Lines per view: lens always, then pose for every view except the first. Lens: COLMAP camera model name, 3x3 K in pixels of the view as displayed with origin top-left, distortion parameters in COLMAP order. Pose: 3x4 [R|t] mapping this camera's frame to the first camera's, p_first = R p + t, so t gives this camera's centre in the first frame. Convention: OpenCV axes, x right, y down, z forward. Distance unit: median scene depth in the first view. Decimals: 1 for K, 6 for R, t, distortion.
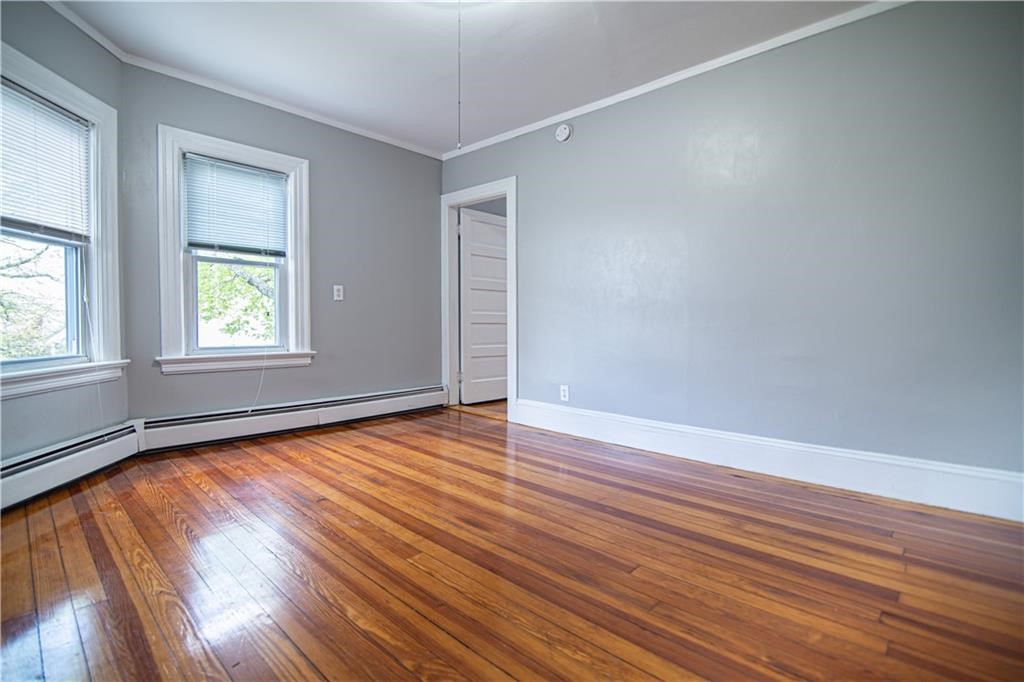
lens RADIAL K [[481.7, 0, 505.5], [0, 481.7, 337.3], [0, 0, 1]] dist [-0.020218, 0.000806]
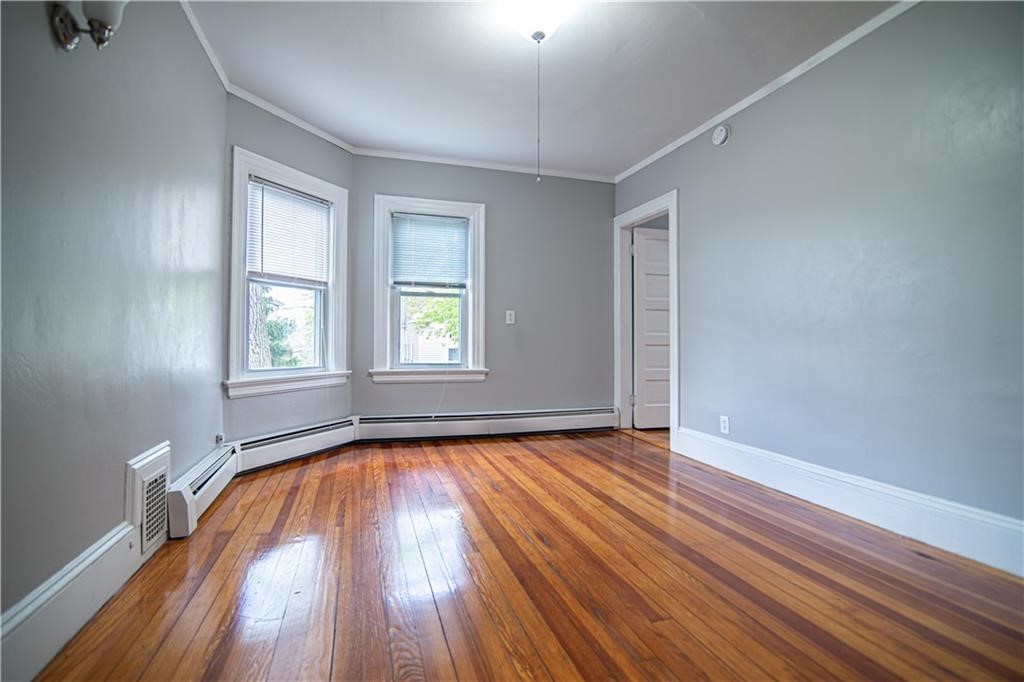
lens RADIAL K [[481.7, 0, 494.5], [0, 481.7, 338.6], [0, 0, 1]] dist [-0.020218, 0.000806]
pose [[0.862016, -0.002600, -0.506875, 0.226268], [-0.018099, 0.999191, -0.035905, -0.002968], [0.506558, 0.040124, 0.861272, 0.023432]]
